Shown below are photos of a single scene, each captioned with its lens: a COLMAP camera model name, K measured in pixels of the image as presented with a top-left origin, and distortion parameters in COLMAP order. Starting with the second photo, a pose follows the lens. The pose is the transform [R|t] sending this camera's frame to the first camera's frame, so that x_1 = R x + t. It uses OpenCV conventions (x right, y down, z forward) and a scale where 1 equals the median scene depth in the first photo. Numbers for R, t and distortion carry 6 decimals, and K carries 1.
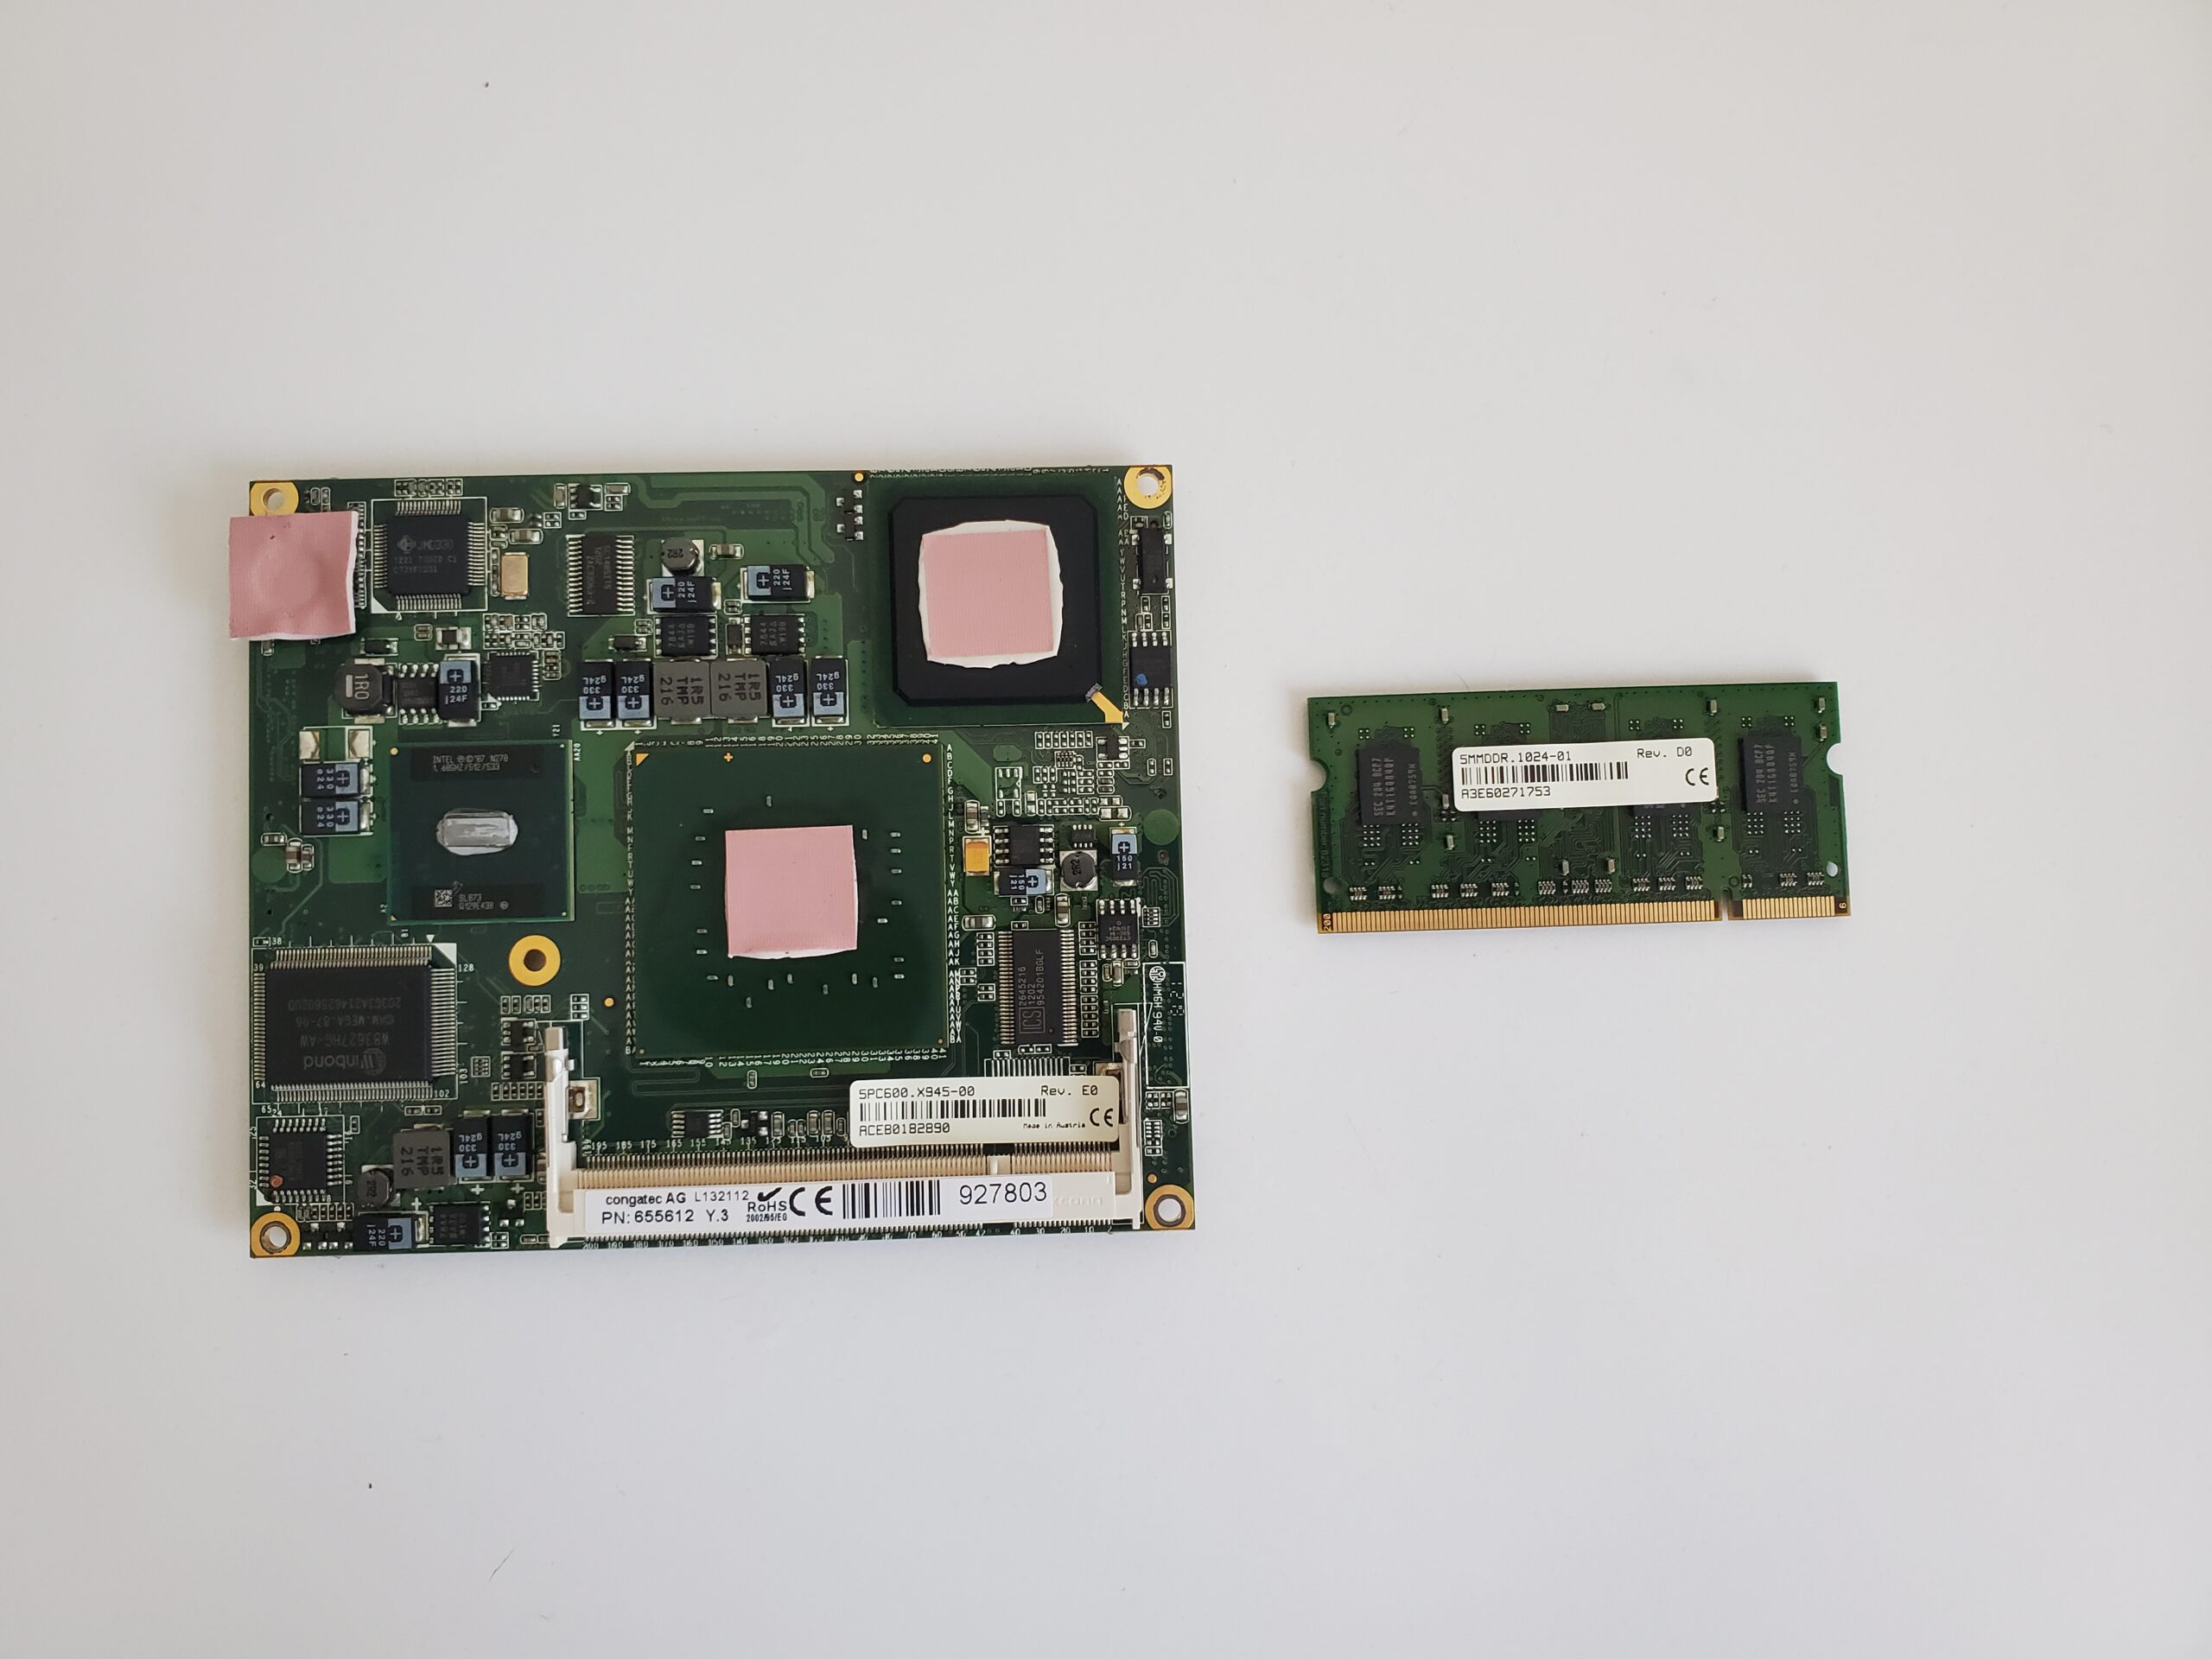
lens RADIAL K [[1638.0, 0, 1106.4], [0, 1638.0, 847.7], [0, 0, 1]] dist [0.140734, -0.437896]
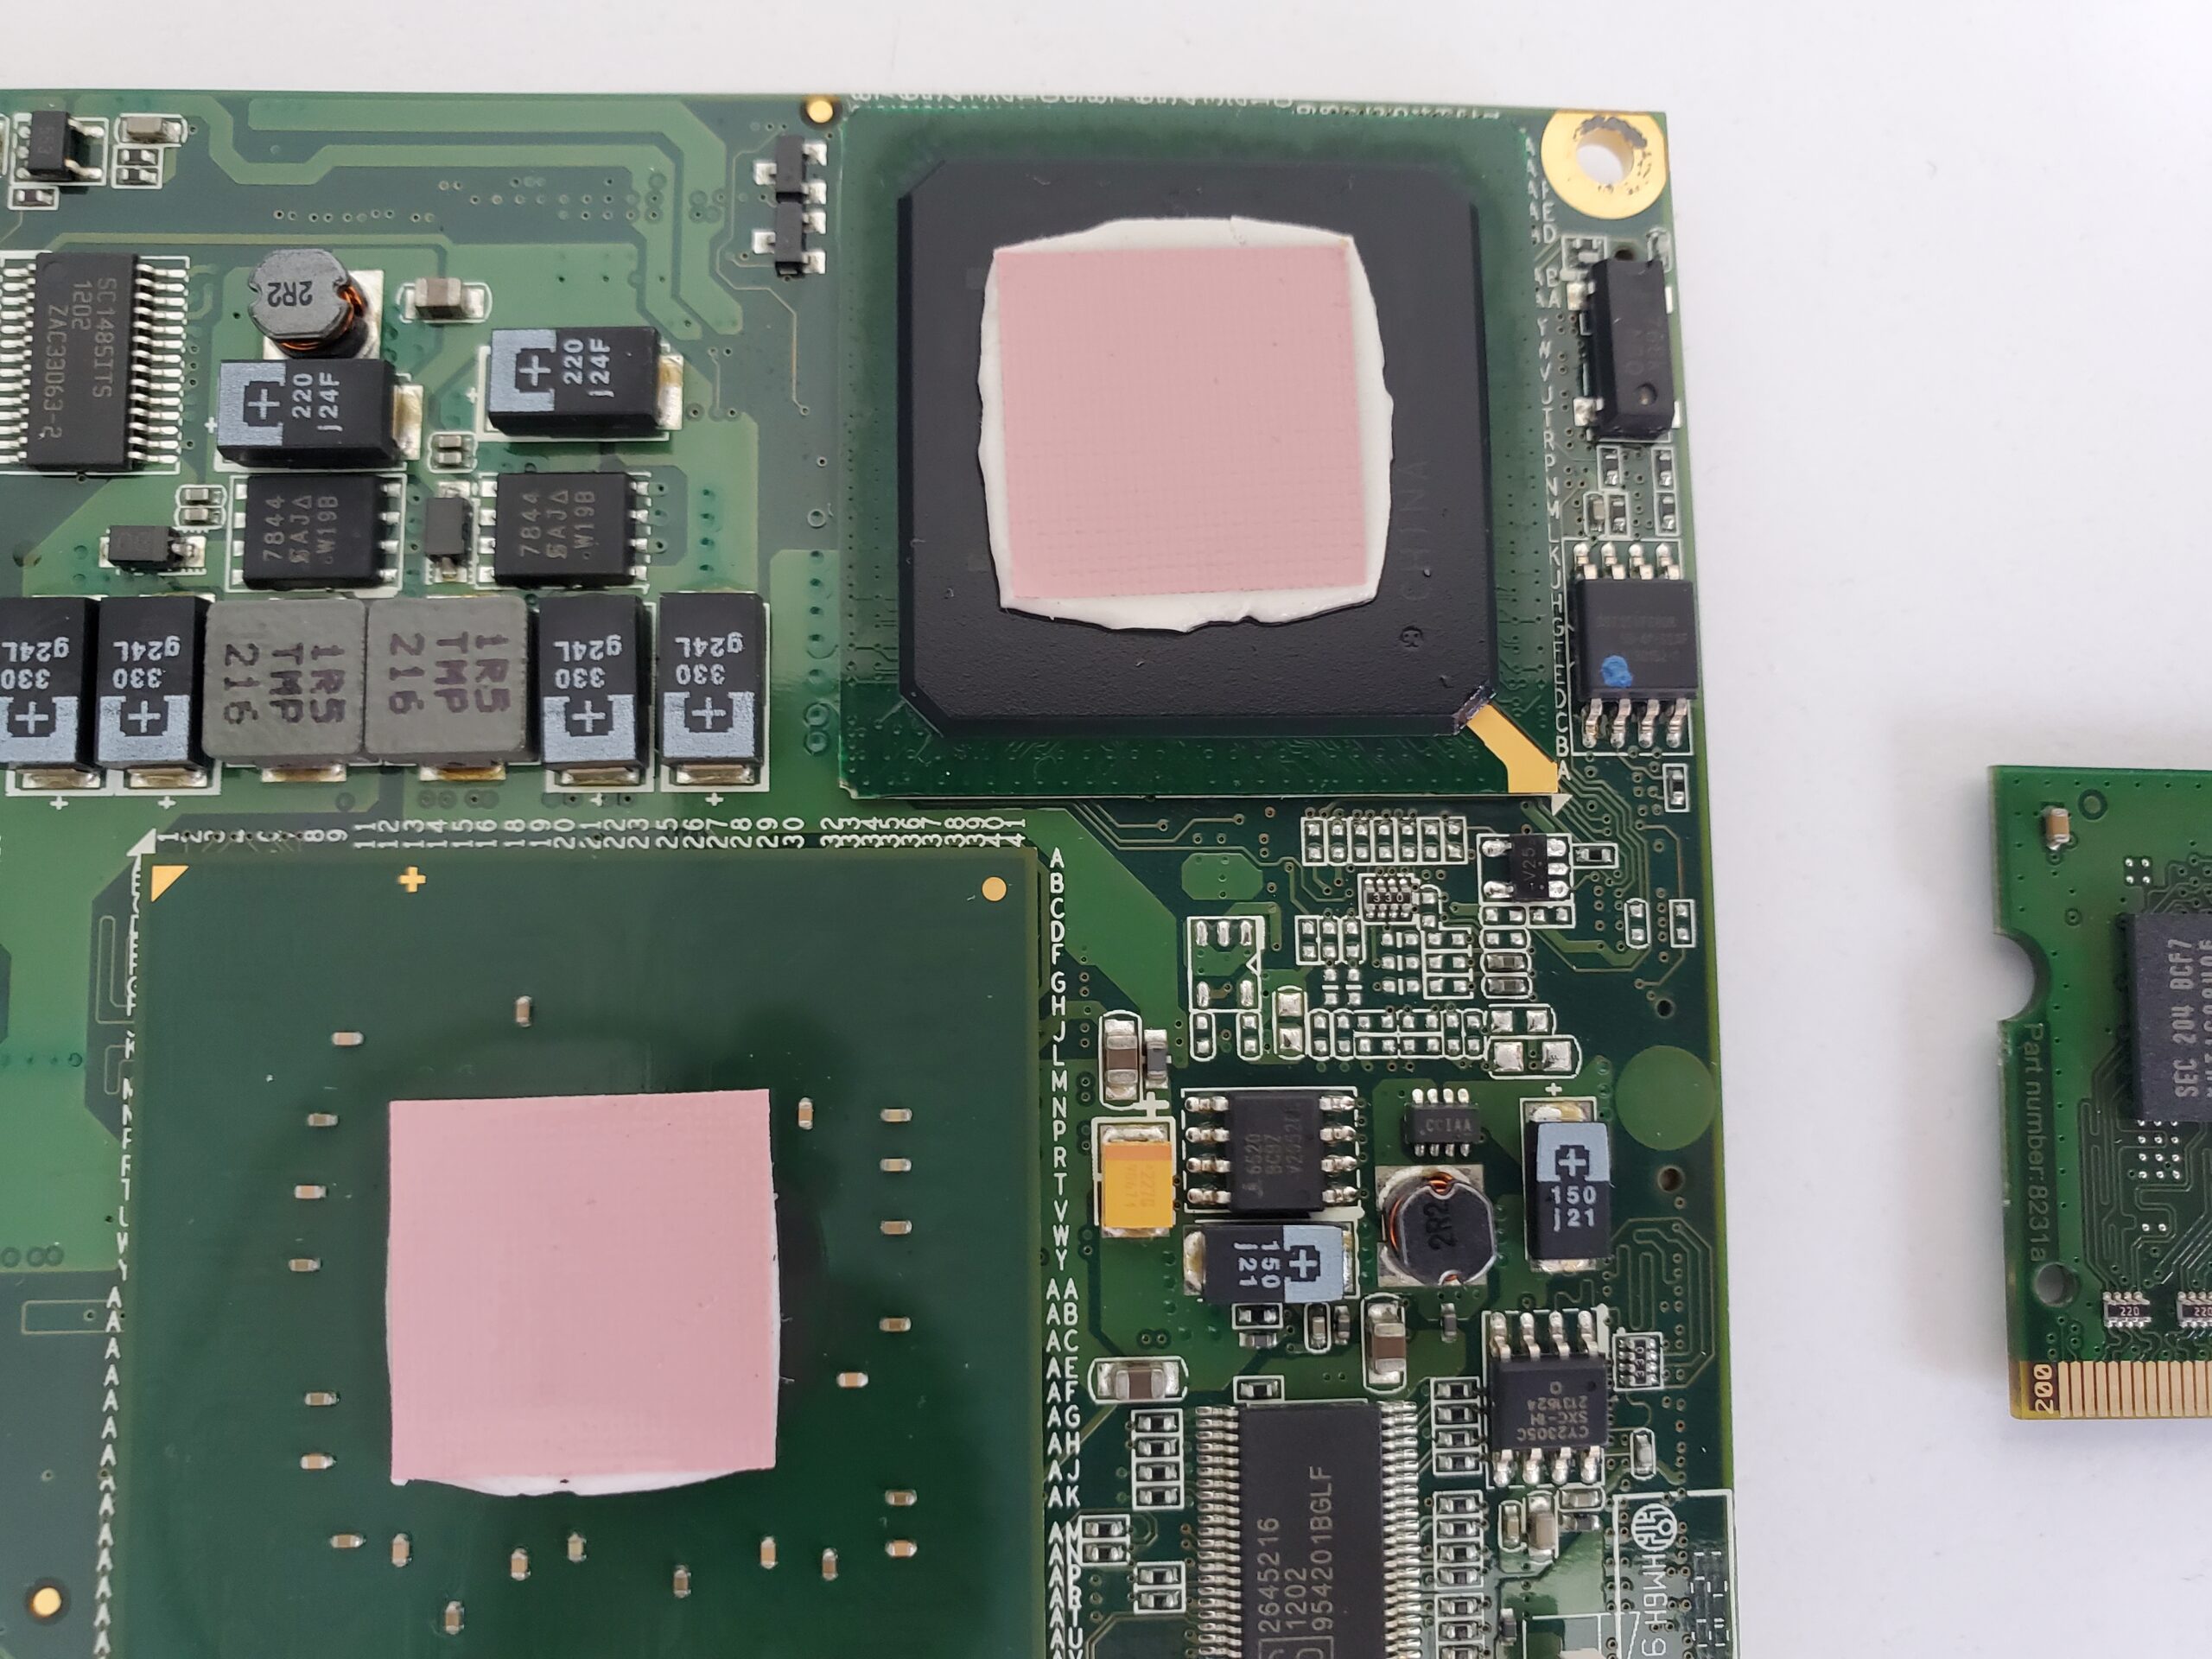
lens RADIAL K [[1716.6, 0, 1123.5], [0, 1716.6, 864.5], [0, 0, 1]] dist [-0.092884, 0.069885]
pose [[0.999587, 0.015865, 0.023967, -0.091561], [-0.014849, 0.999006, -0.042028, -0.045607], [-0.024610, 0.041654, 0.998829, 0.649464]]
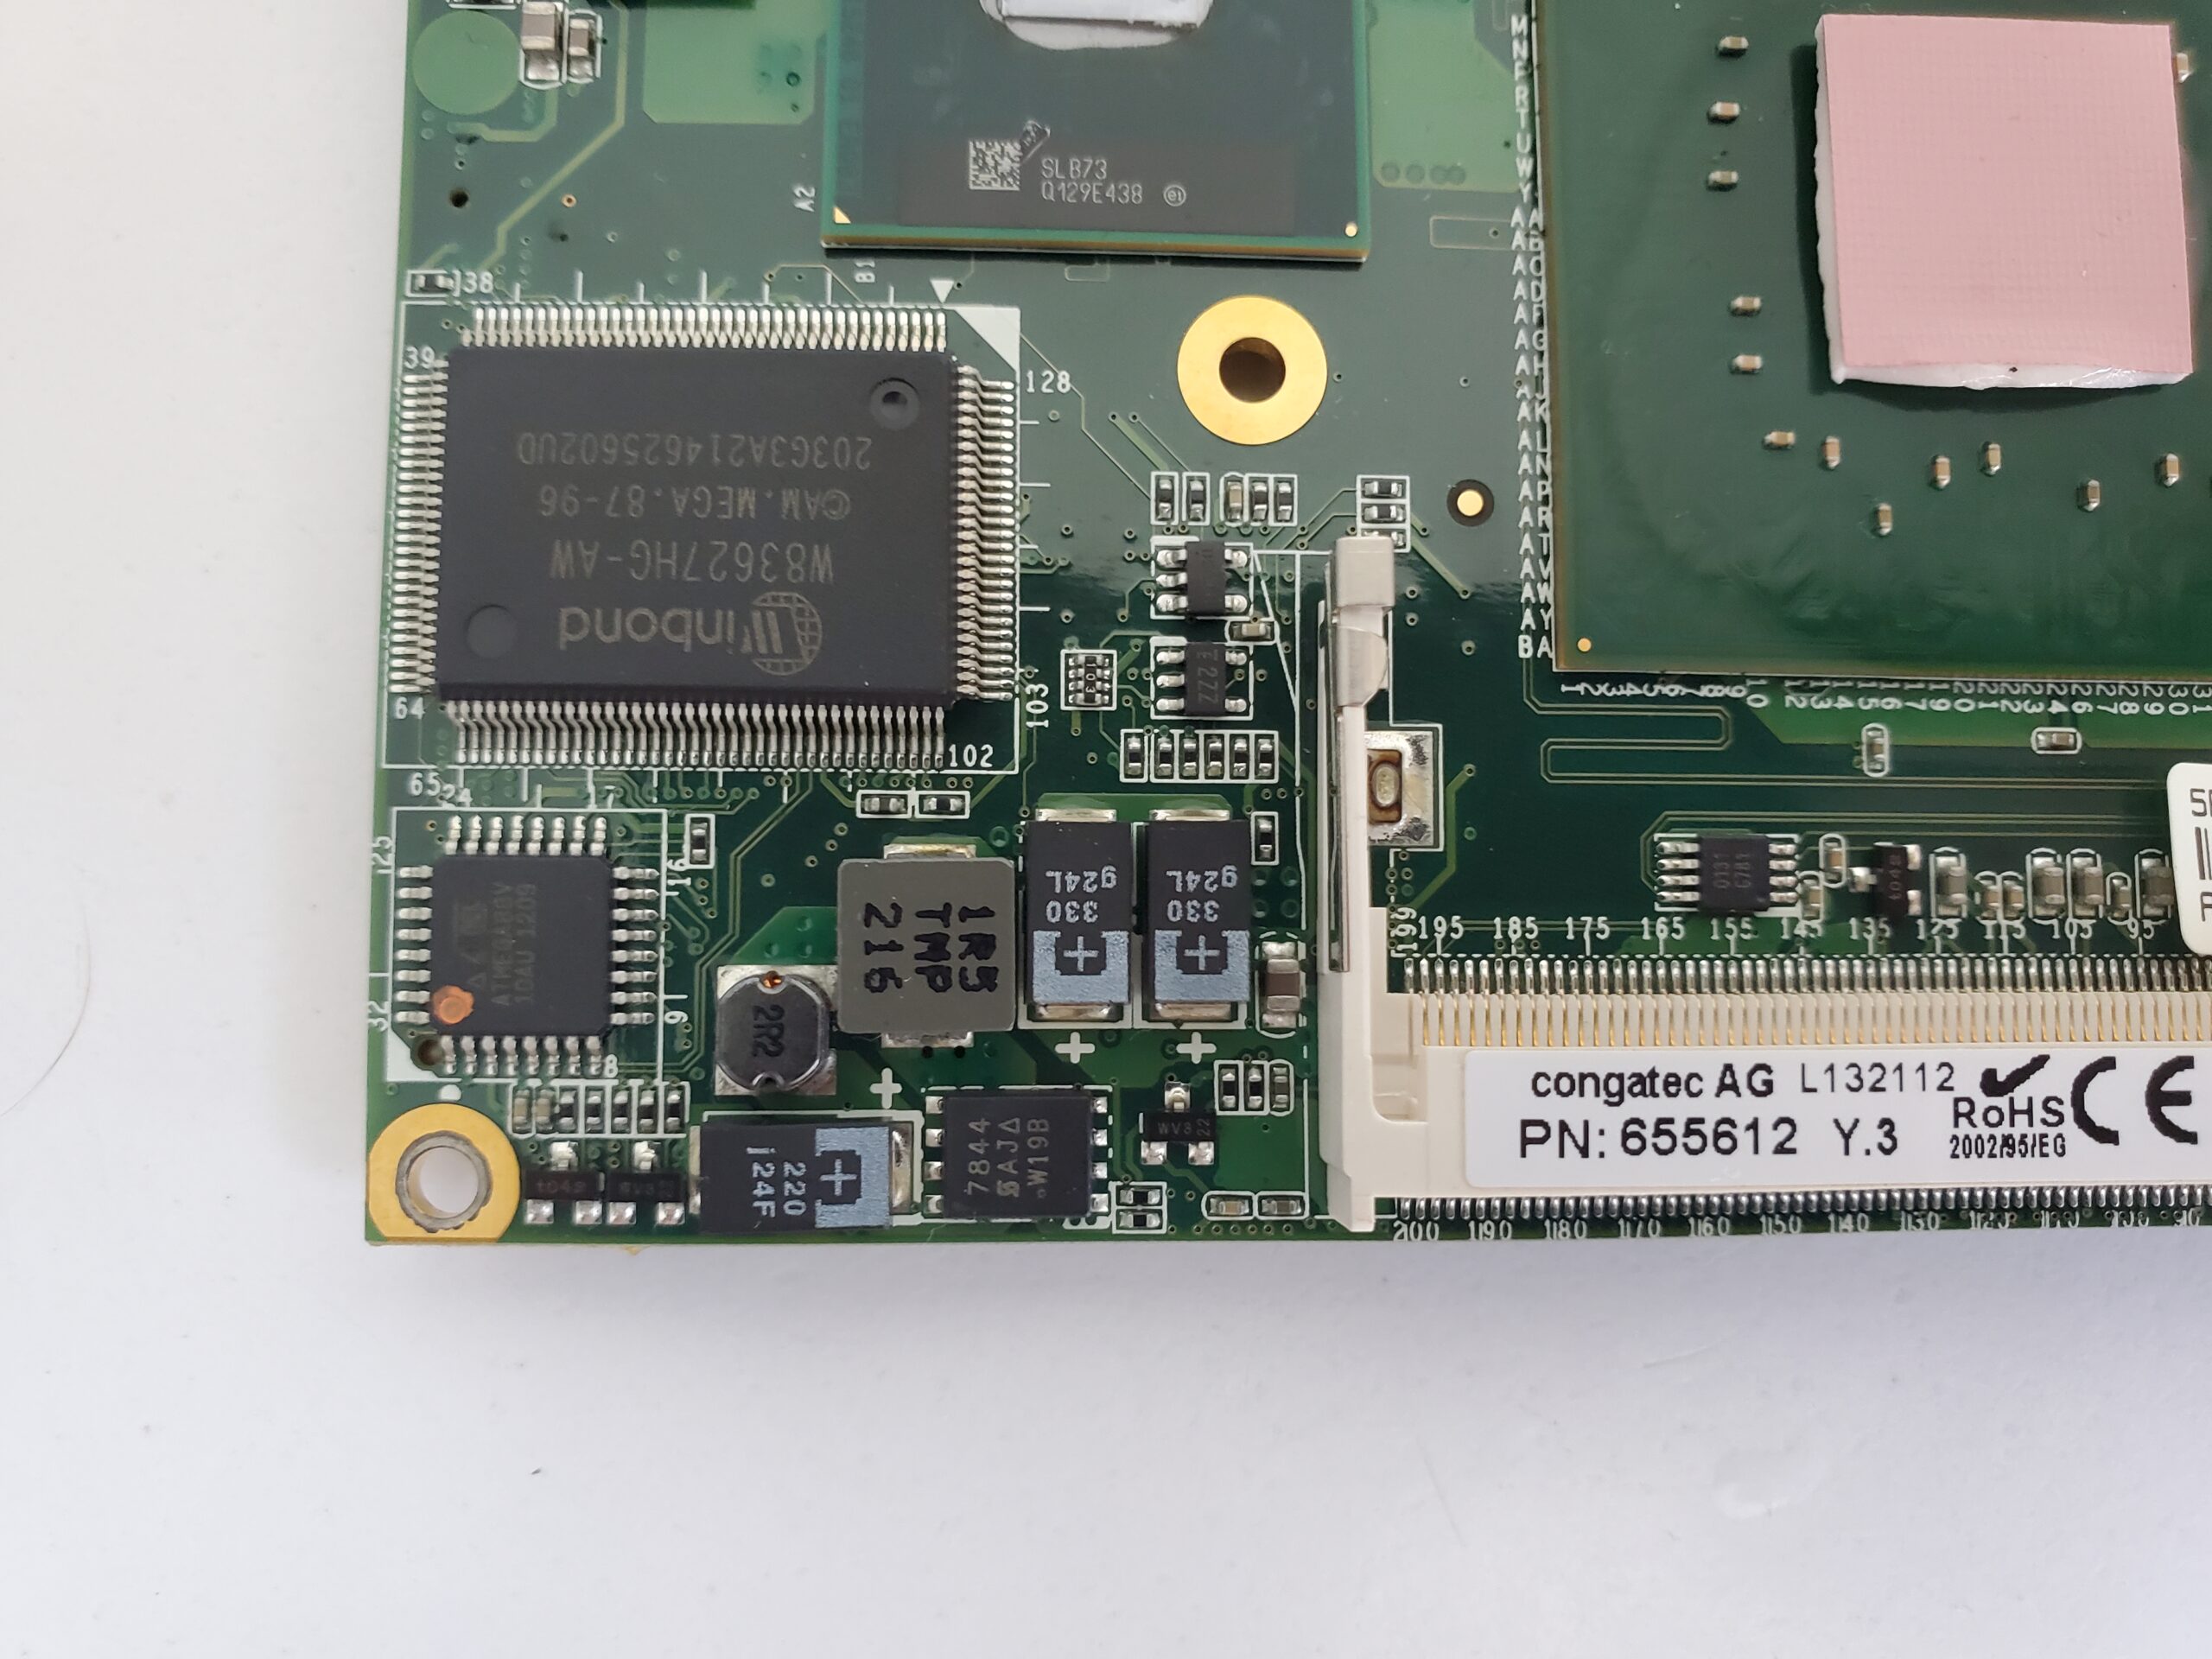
lens RADIAL K [[1746.2, 0, 1100.7], [0, 1746.2, 871.5], [0, 0, 1]] dist [-0.114694, 0.060190]
pose [[0.999157, 0.029914, 0.028124, -0.381992], [-0.029855, 0.999551, -0.002520, 0.170629], [-0.028186, 0.001679, 0.999601, 0.652735]]
